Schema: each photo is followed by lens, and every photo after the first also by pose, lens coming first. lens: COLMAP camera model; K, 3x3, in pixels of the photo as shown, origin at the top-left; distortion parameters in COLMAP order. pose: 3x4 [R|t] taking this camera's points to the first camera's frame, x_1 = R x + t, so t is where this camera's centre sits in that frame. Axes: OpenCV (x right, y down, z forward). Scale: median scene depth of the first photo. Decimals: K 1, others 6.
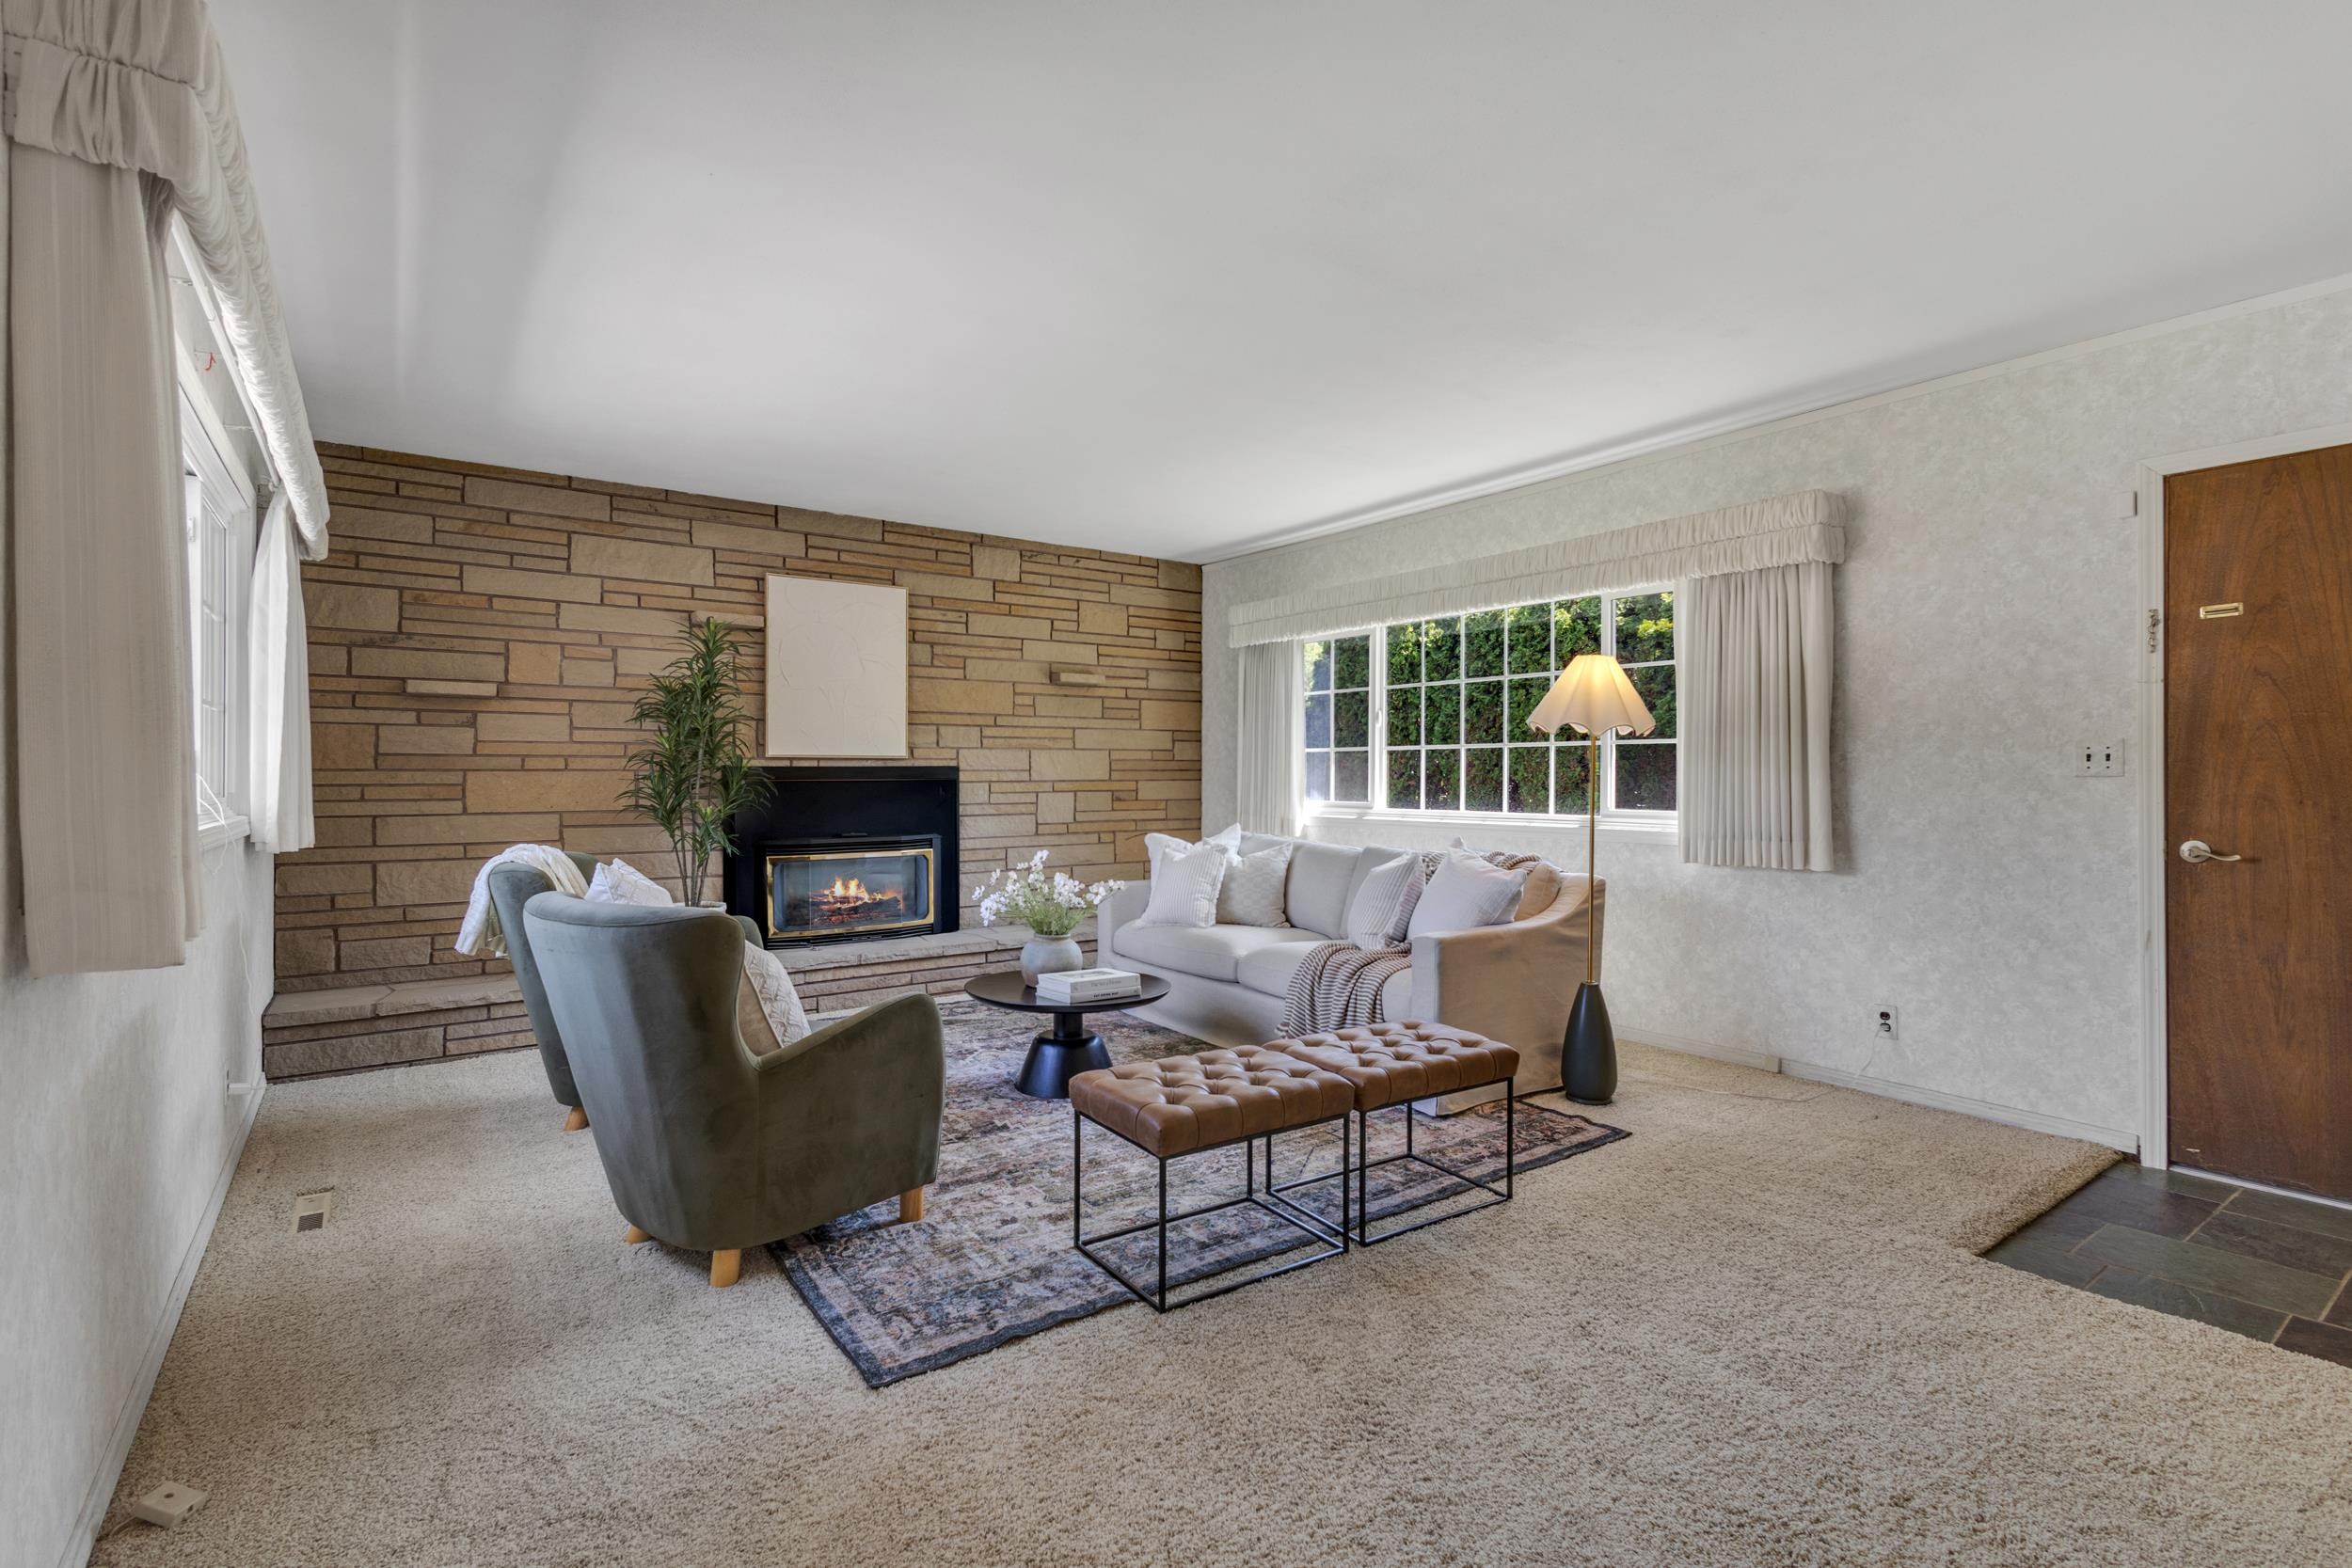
lens RADIAL K [[1080.8, 0, 1181.5], [0, 1080.8, 783.8], [0, 0, 1]] dist [0.027818, -0.000567]
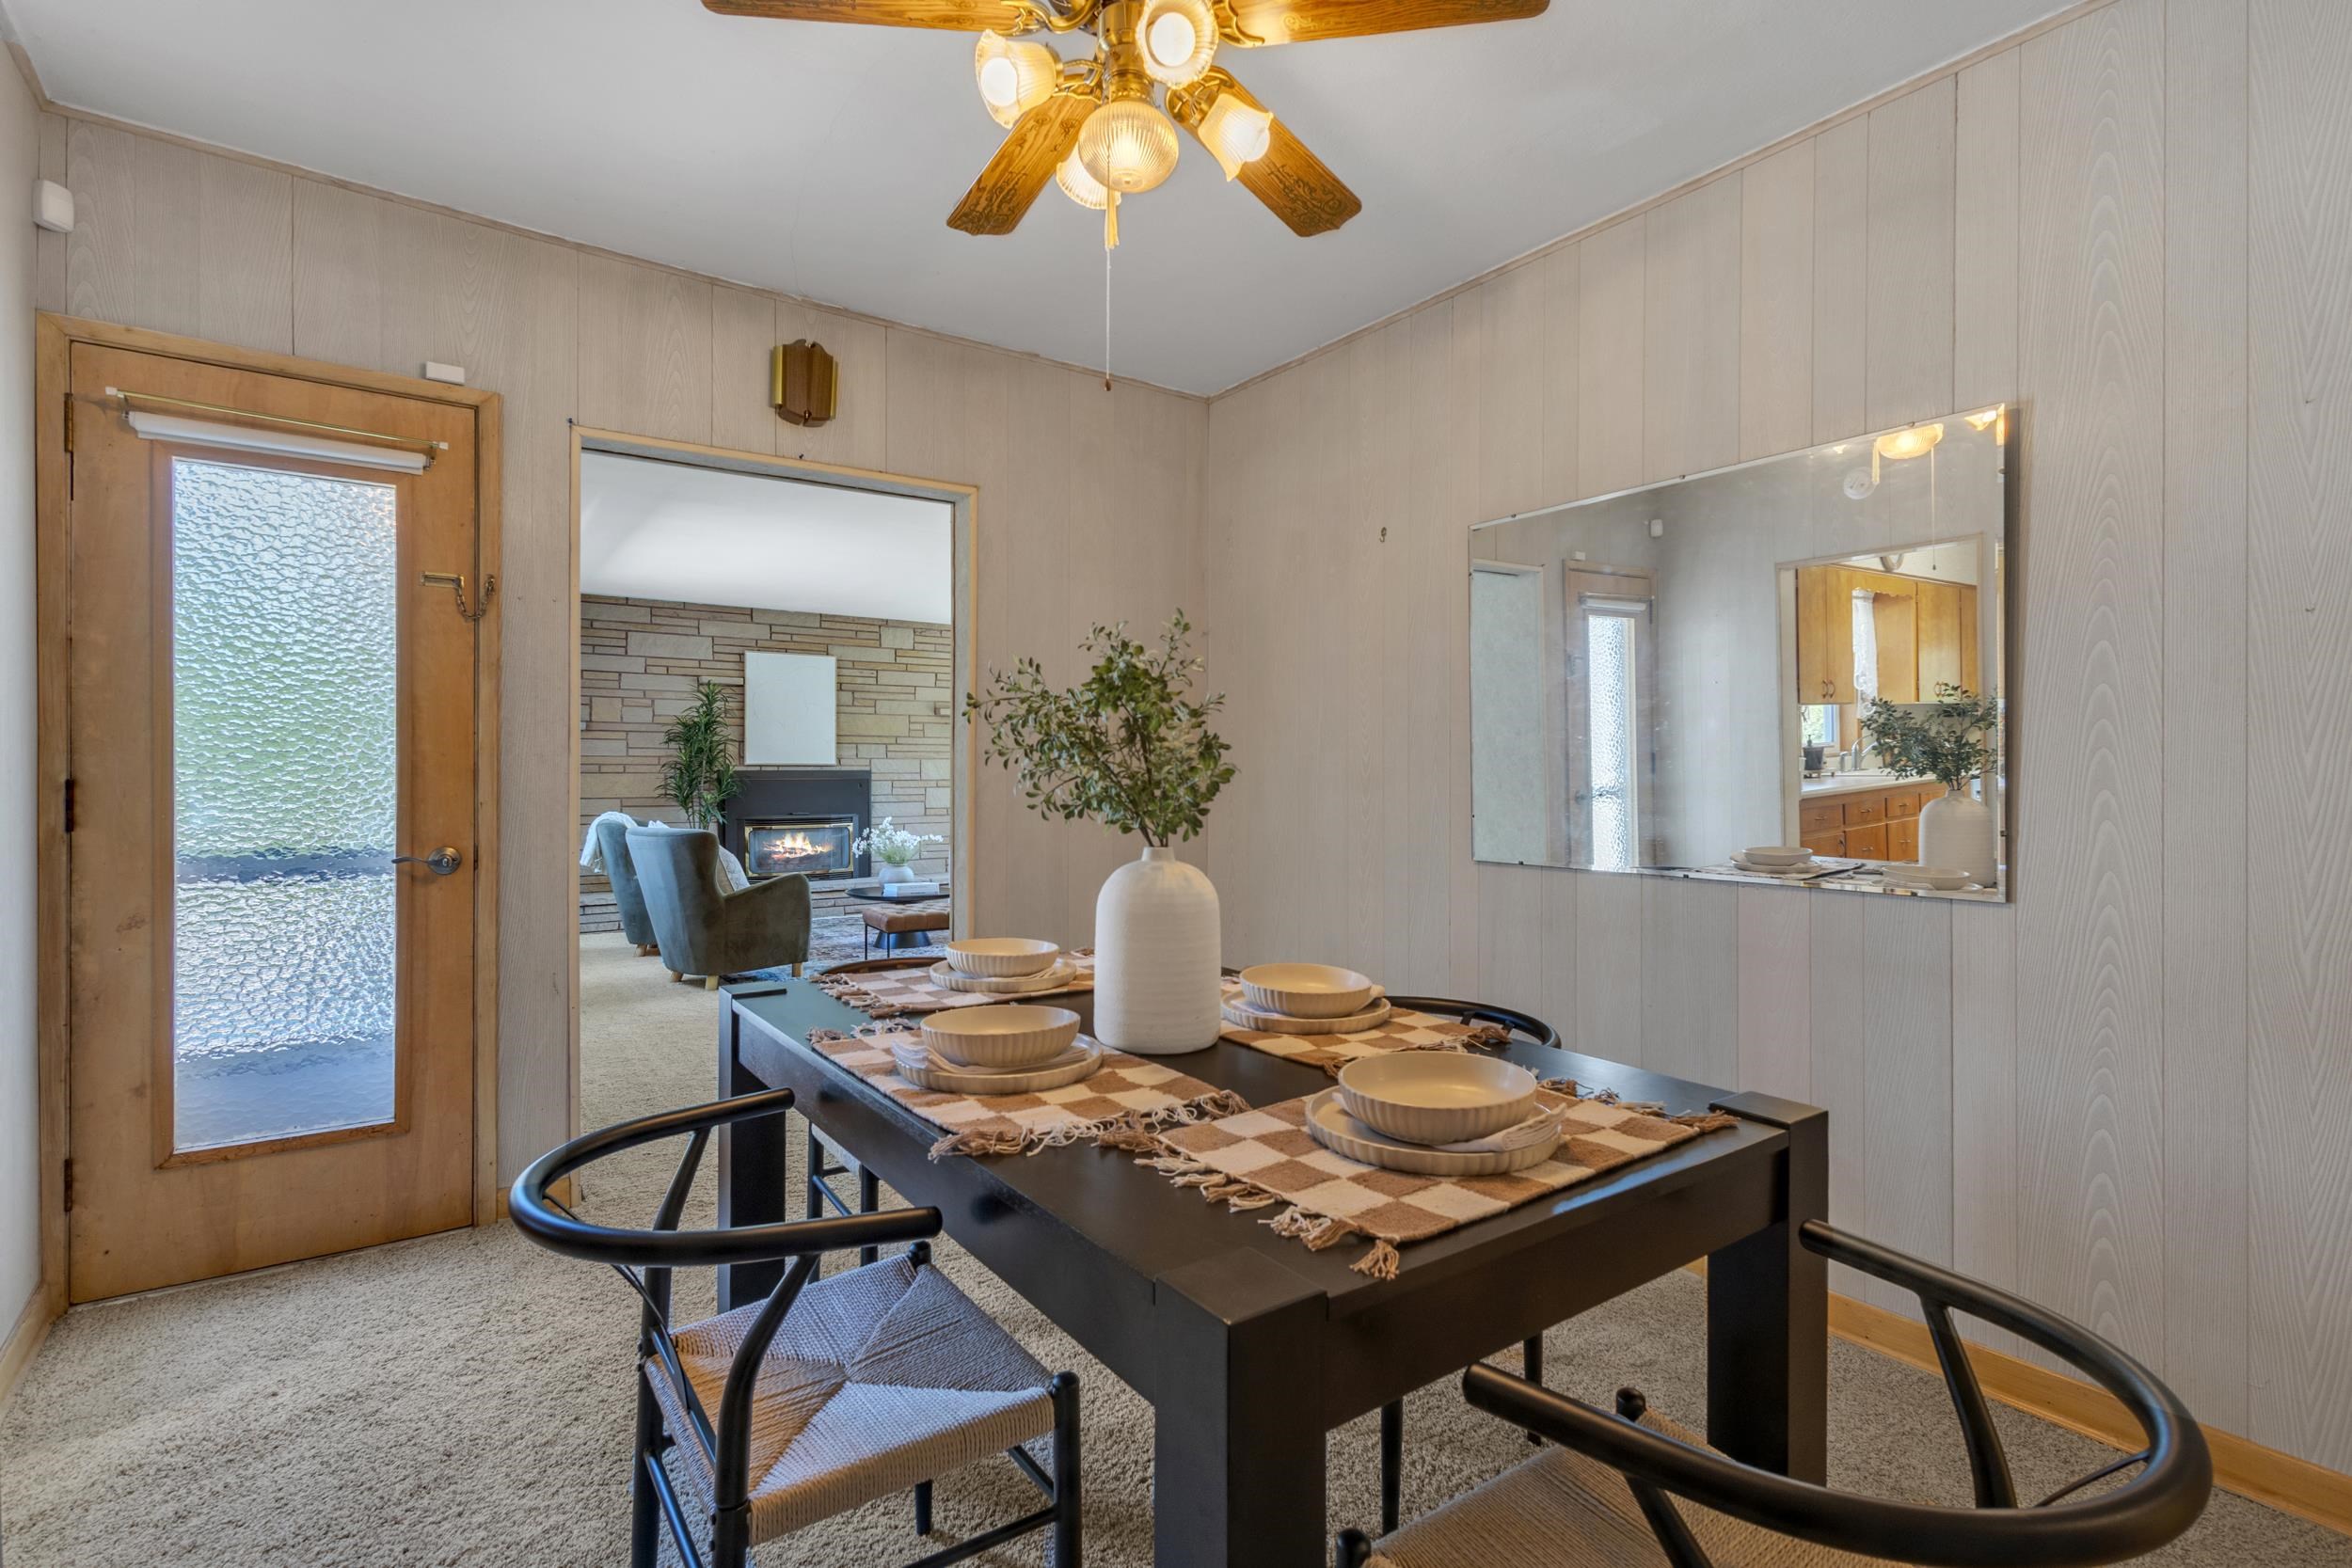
lens RADIAL K [[1080.8, 0, 1167.4], [0, 1080.8, 779.6], [0, 0, 1]] dist [0.027818, -0.000567]
pose [[0.999817, -0.003105, -0.018876, 0.285175], [0.002915, 0.999945, -0.010110, 0.016103], [0.018906, 0.010053, 0.999771, -0.621492]]
